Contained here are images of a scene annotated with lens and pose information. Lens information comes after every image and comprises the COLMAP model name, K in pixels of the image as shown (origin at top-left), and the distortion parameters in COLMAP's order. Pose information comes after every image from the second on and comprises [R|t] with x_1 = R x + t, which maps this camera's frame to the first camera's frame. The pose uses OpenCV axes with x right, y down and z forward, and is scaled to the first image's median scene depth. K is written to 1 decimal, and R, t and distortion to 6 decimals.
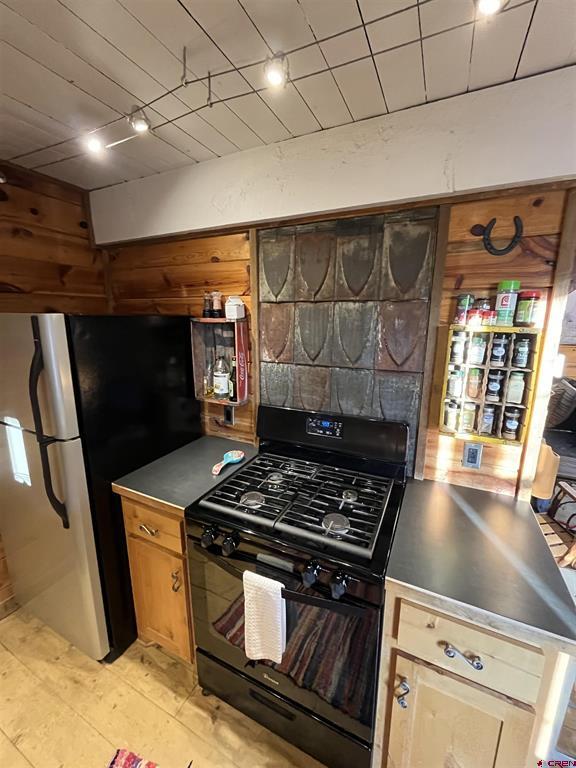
lens RADIAL K [[314.4, 0, 288.0], [0, 314.4, 384.0], [0, 0, 1]] dist [-0.003206, -0.000136]
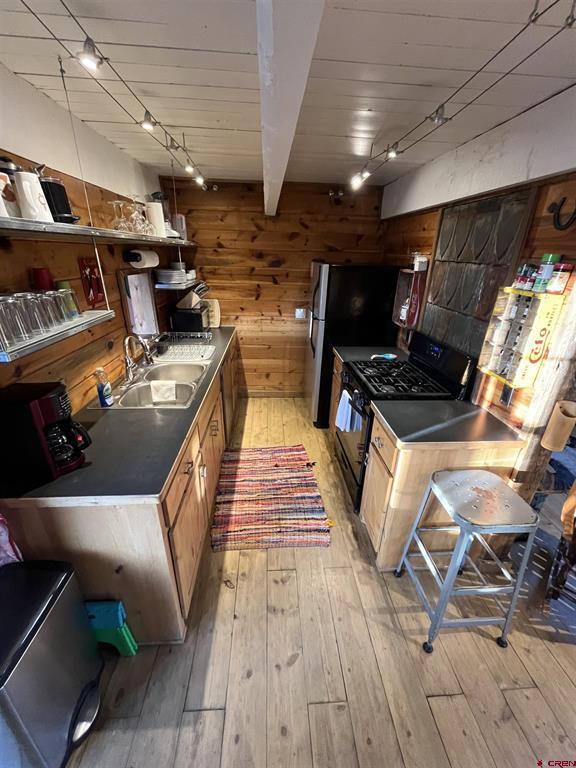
lens RADIAL K [[314.4, 0, 288.0], [0, 314.4, 384.0], [0, 0, 1]] dist [-0.003206, -0.000136]
pose [[0.492786, 0.348761, -0.797200, 1.011417], [-0.206309, 0.936869, 0.282334, 0.009008], [0.845339, 0.025339, 0.533629, -0.374054]]
